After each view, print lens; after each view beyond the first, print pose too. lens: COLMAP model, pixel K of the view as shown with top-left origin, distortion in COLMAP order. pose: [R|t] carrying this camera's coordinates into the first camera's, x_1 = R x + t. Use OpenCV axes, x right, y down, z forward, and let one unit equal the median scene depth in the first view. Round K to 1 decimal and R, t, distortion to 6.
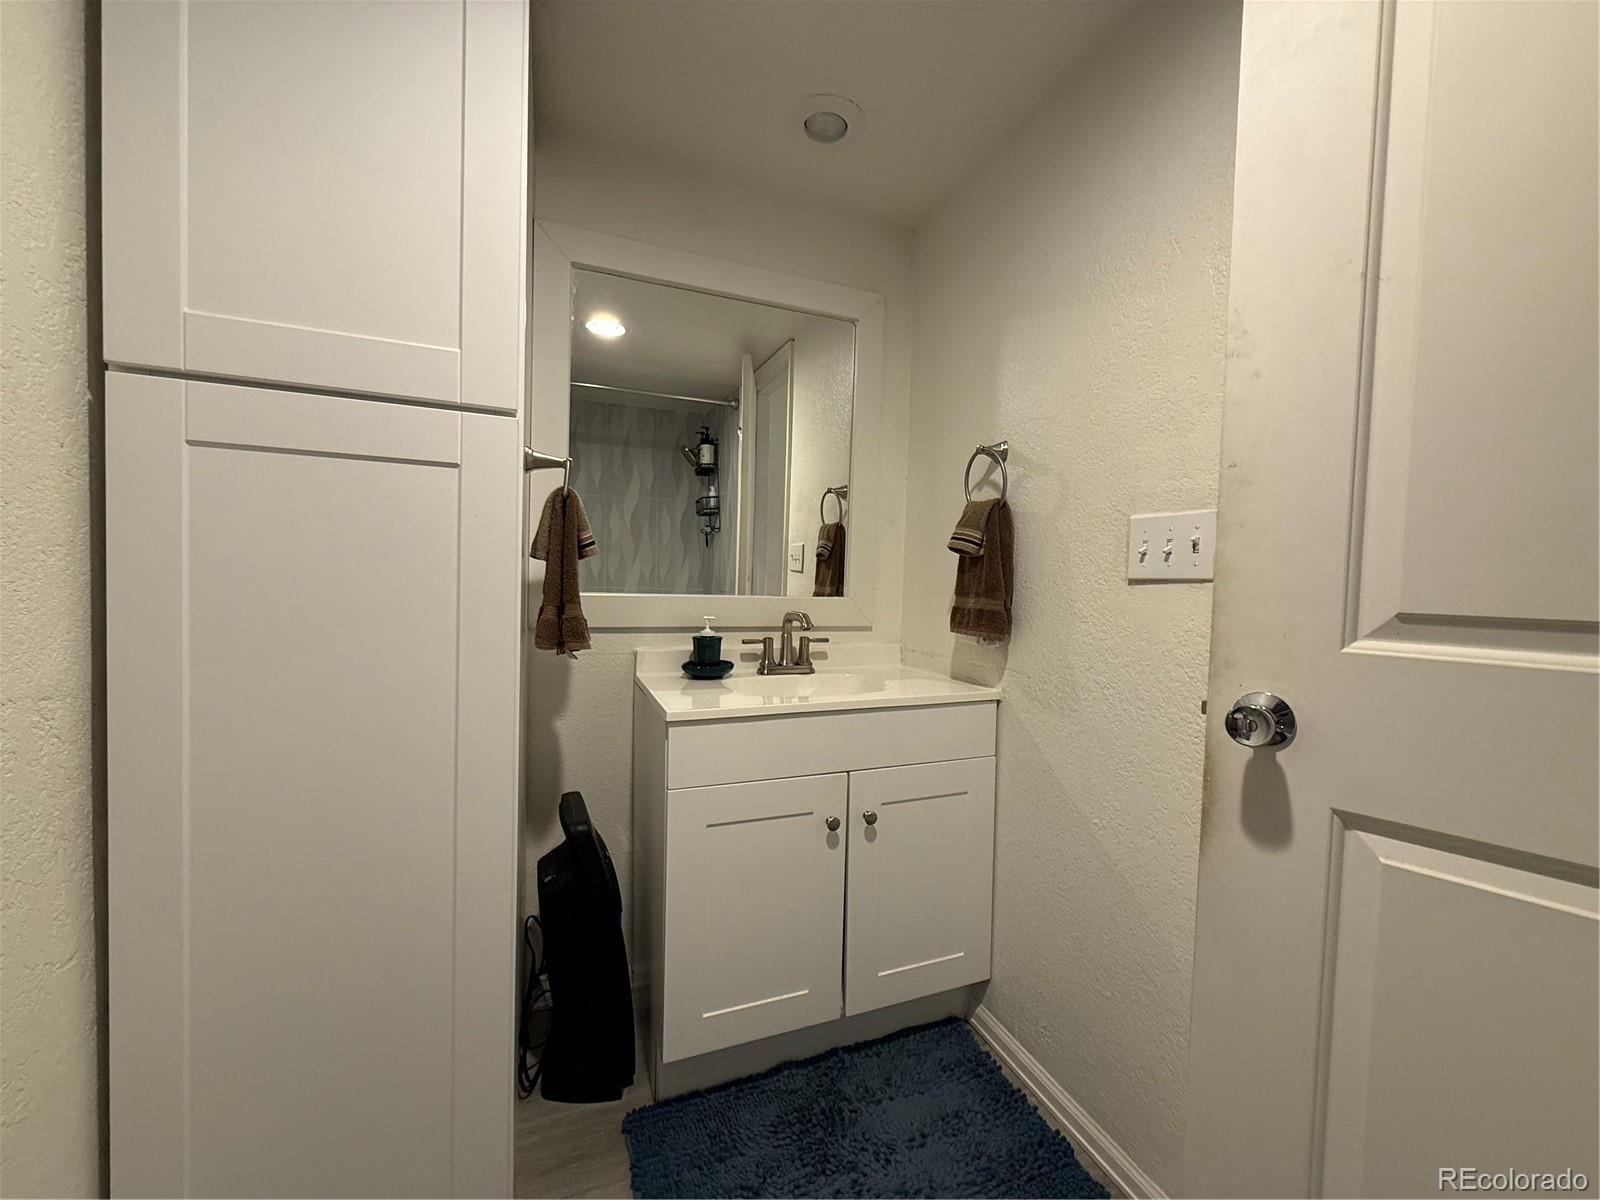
lens RADIAL K [[640.2, 0, 817.6], [0, 640.2, 601.1], [0, 0, 1]] dist [0.000880, 0.000144]
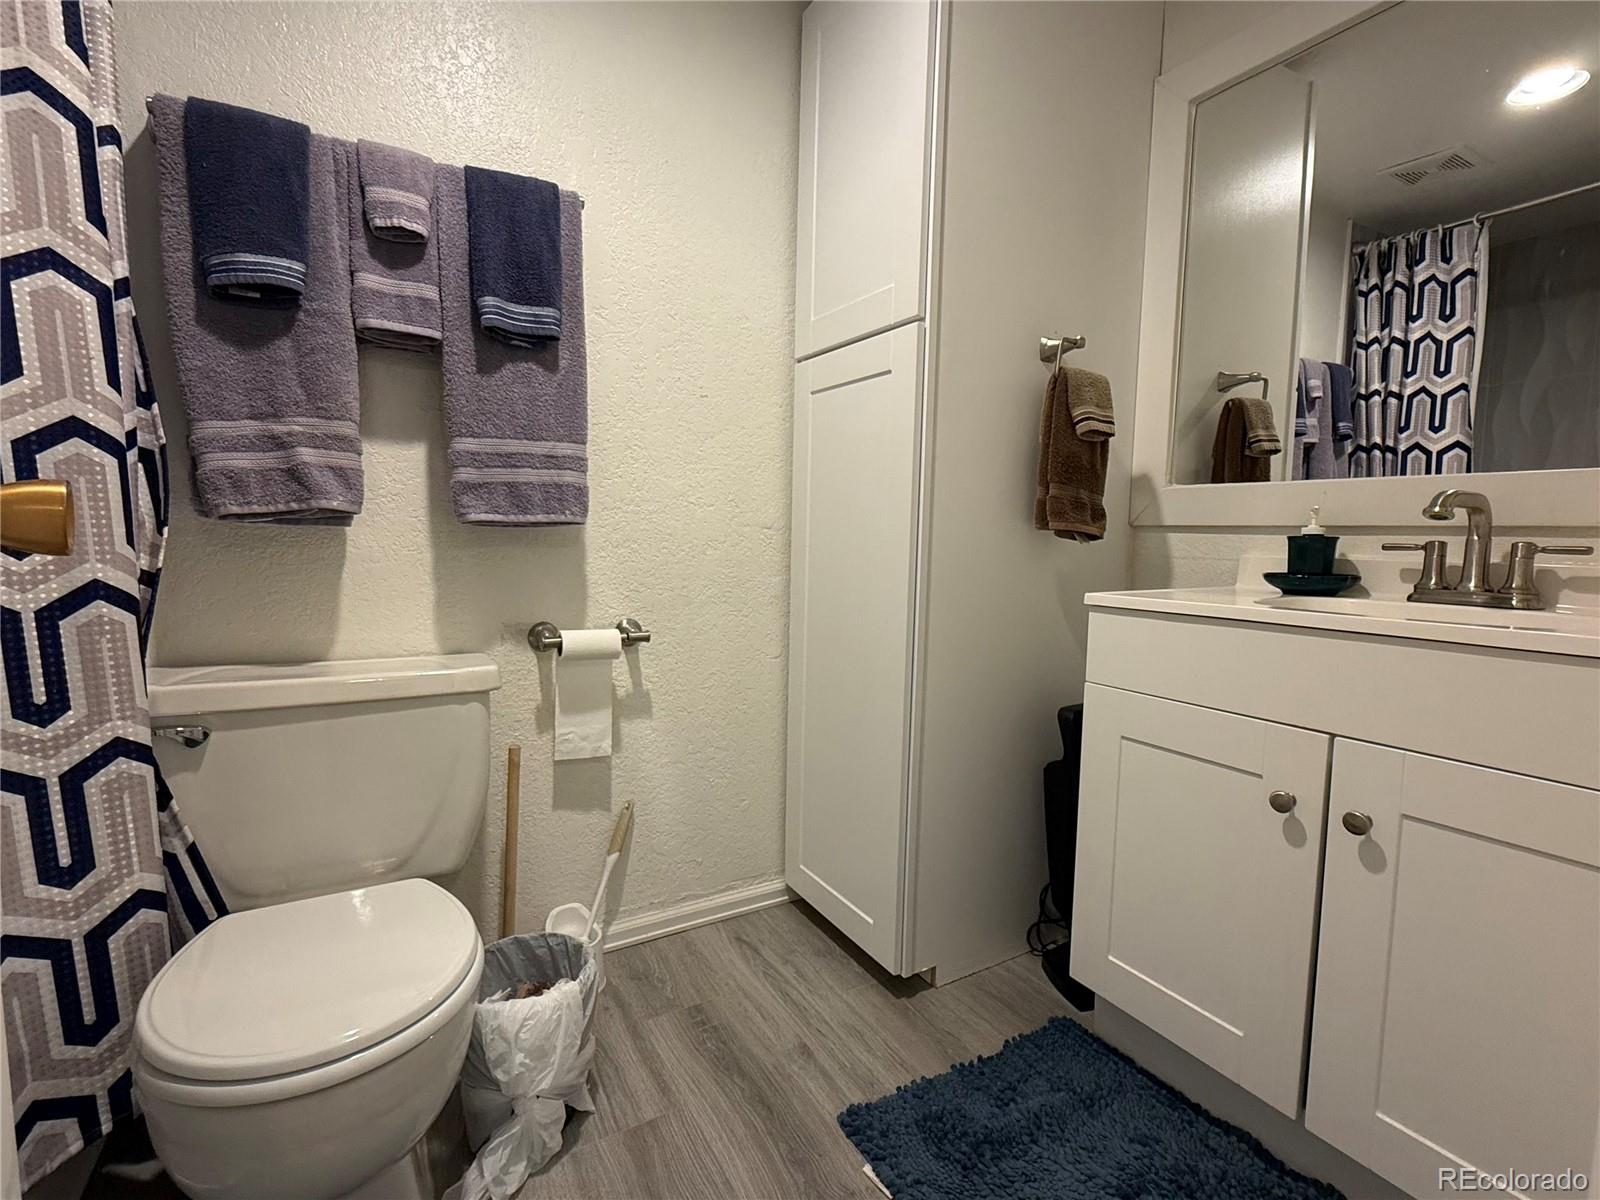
lens RADIAL K [[743.2, 0, 800.0], [0, 743.2, 600.0], [0, 0, 1]] dist [-0.000604, 0.000063]
pose [[0.145644, 0.068689, -0.986950, 0.645921], [-0.046256, 0.996969, 0.062561, 0.117448], [0.988255, 0.036541, 0.148380, 0.388269]]
